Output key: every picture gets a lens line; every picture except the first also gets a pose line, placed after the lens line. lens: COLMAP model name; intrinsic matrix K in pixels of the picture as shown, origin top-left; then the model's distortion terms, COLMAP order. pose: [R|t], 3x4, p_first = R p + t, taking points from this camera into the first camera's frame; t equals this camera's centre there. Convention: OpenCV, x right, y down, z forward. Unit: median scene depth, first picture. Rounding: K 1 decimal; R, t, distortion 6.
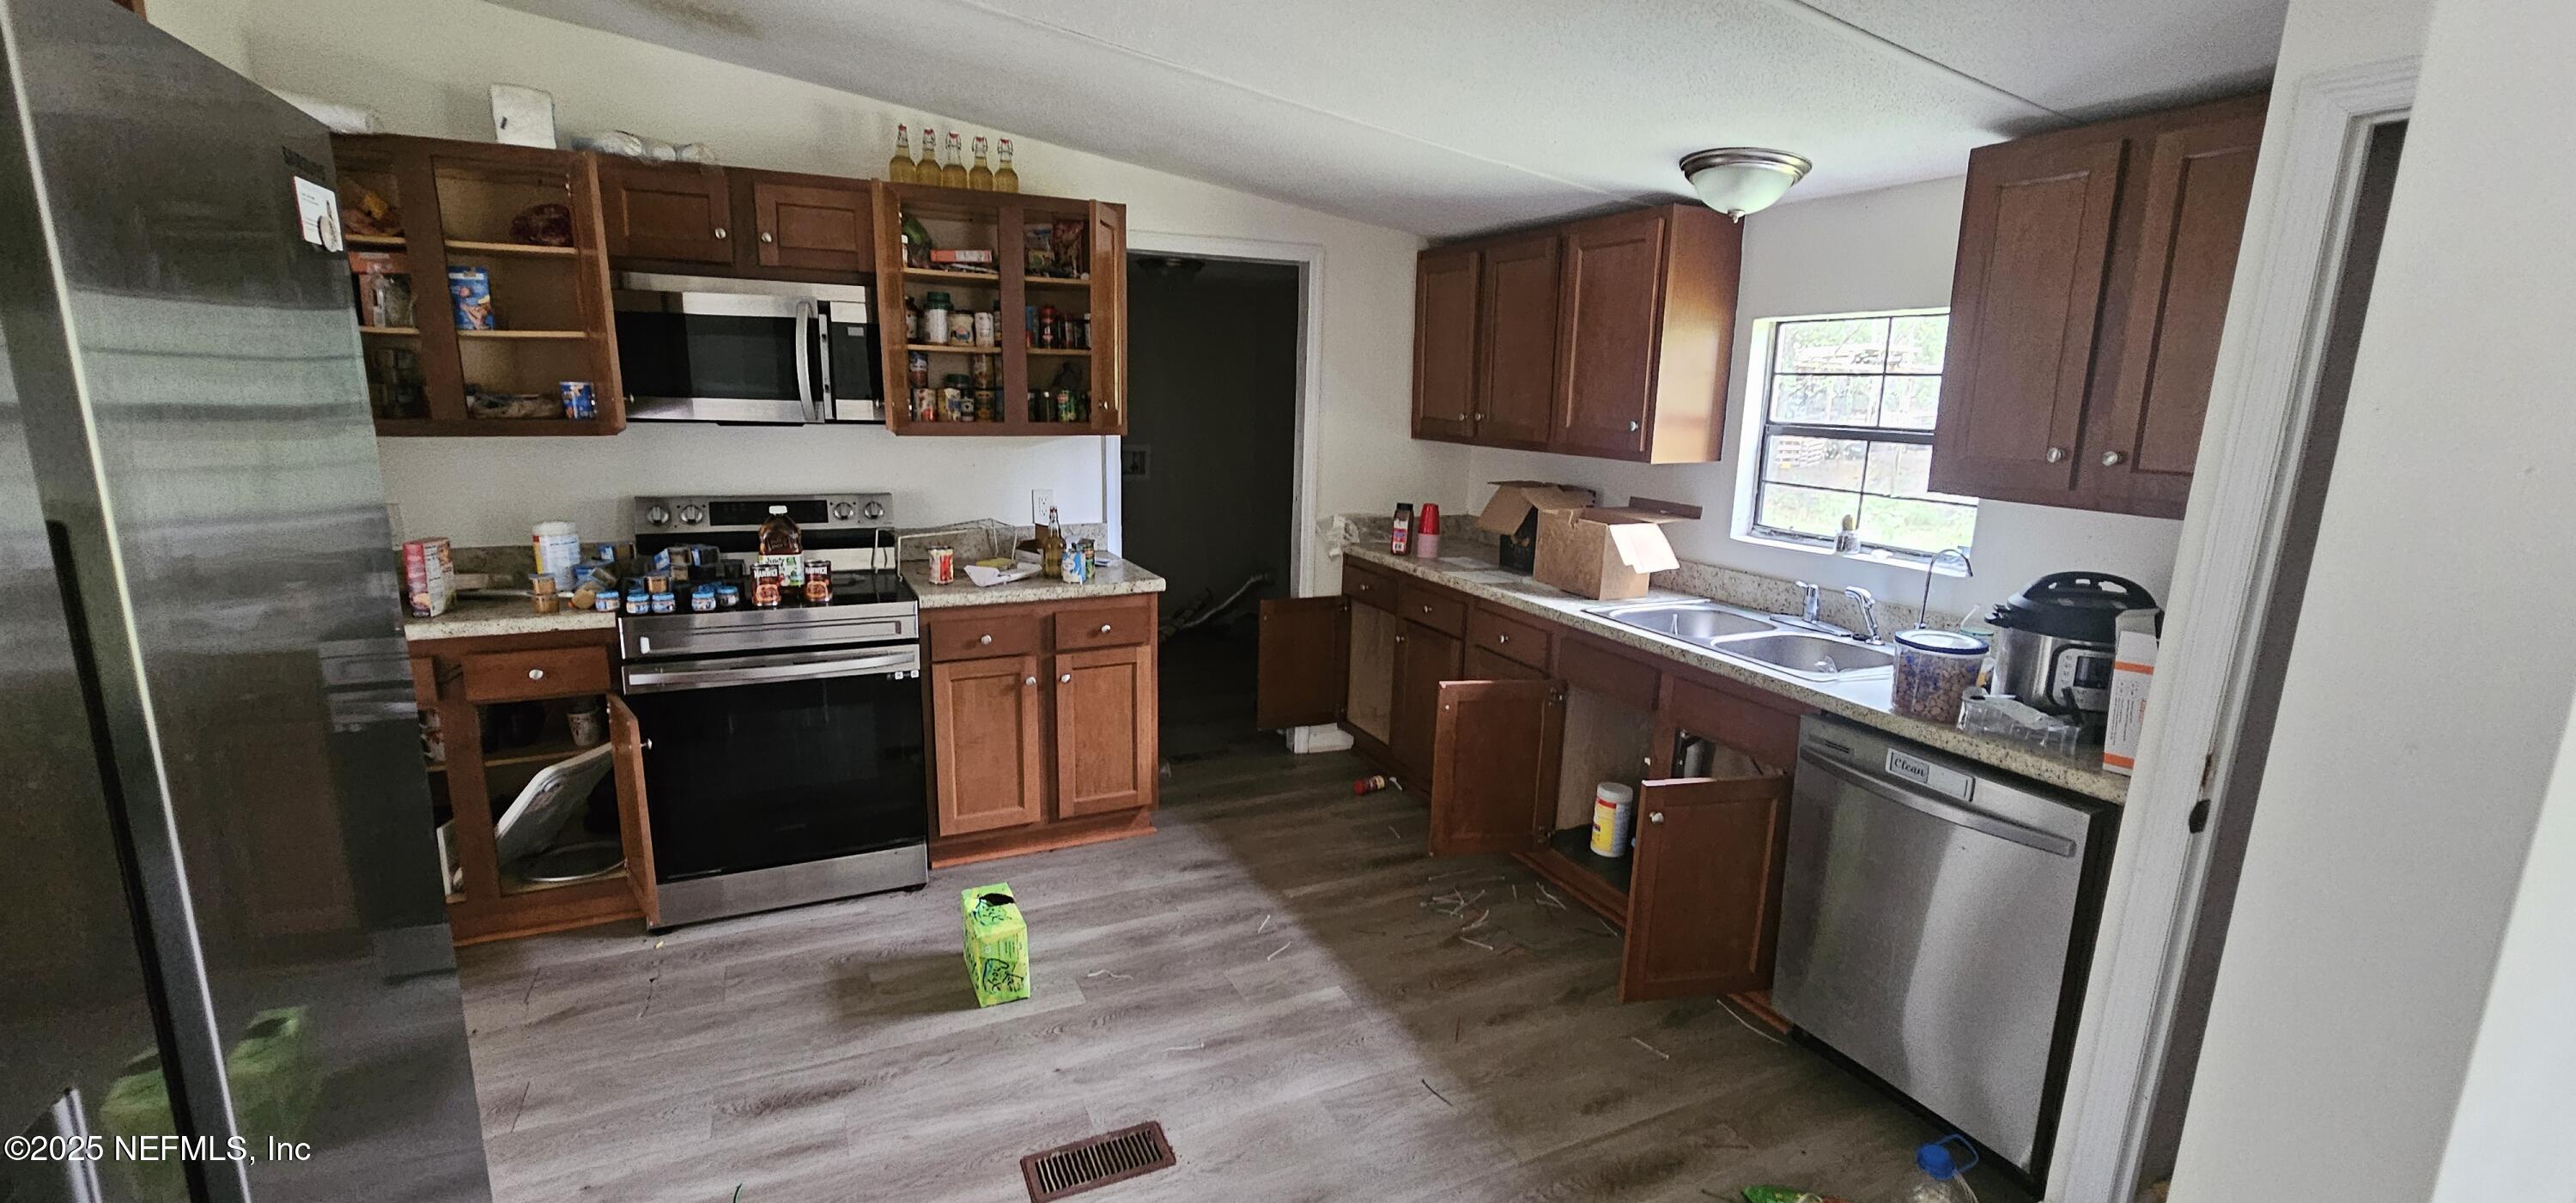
lens RADIAL K [[1058.7, 0, 1271.0], [0, 1058.7, 602.5], [0, 0, 1]] dist [-0.003268, -0.000147]
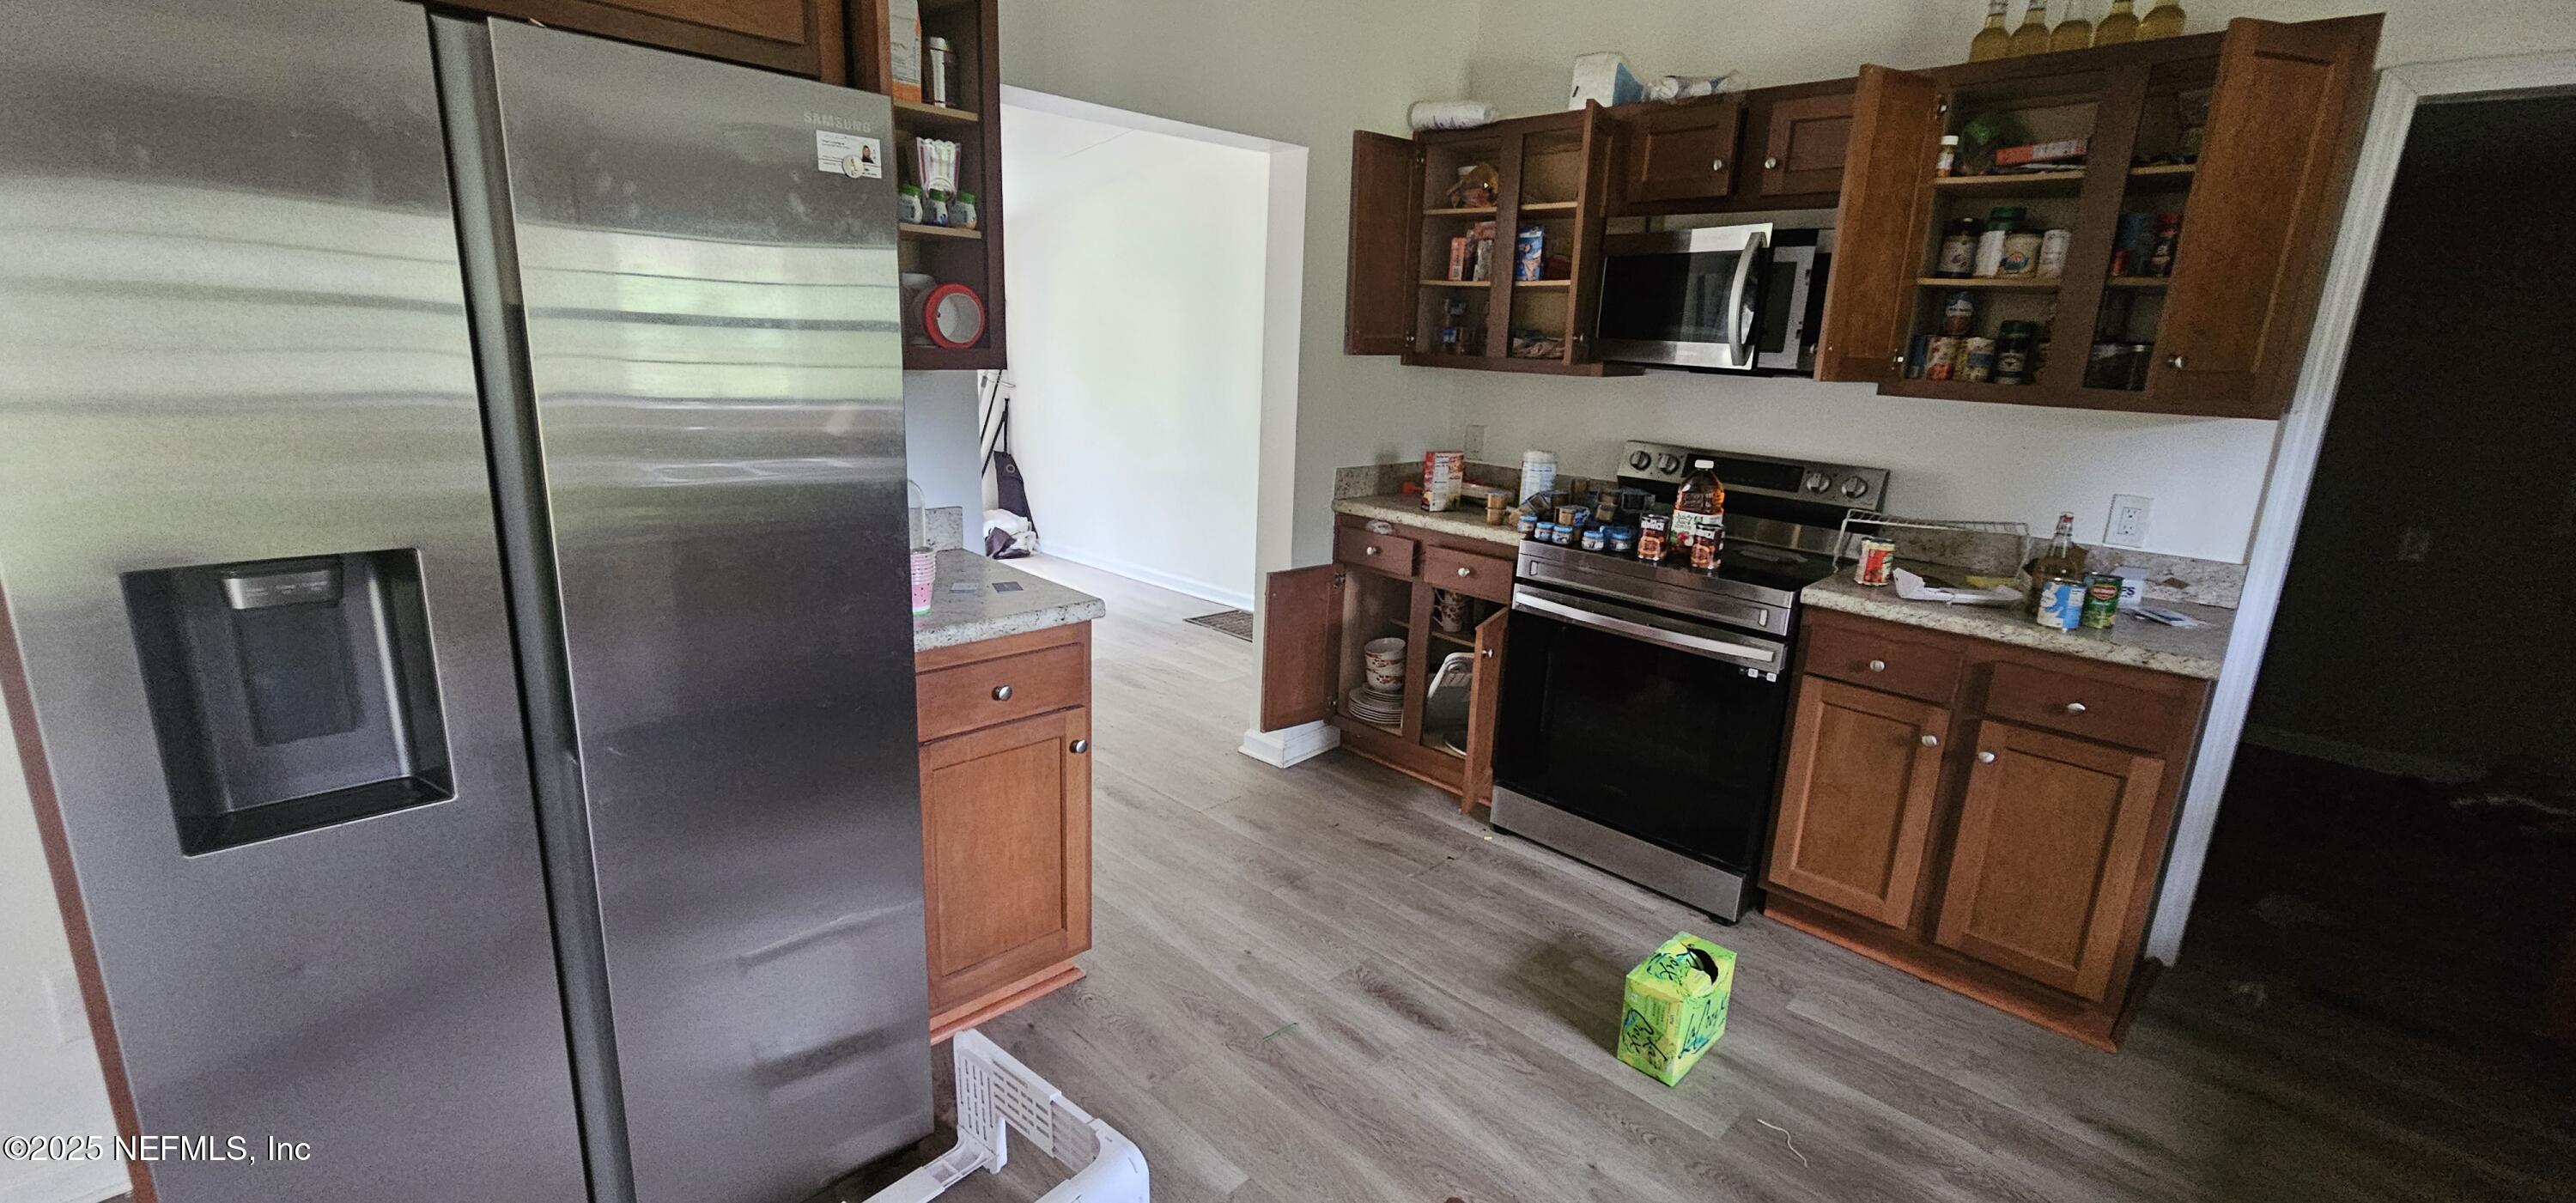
lens RADIAL K [[1058.7, 0, 1275.5], [0, 1058.7, 603.7], [0, 0, 1]] dist [-0.003268, -0.000147]
pose [[0.340228, 0.226129, -0.912749, 0.281160], [-0.219894, 0.962875, 0.156582, -0.033217], [0.914271, 0.147434, 0.377321, 0.331496]]
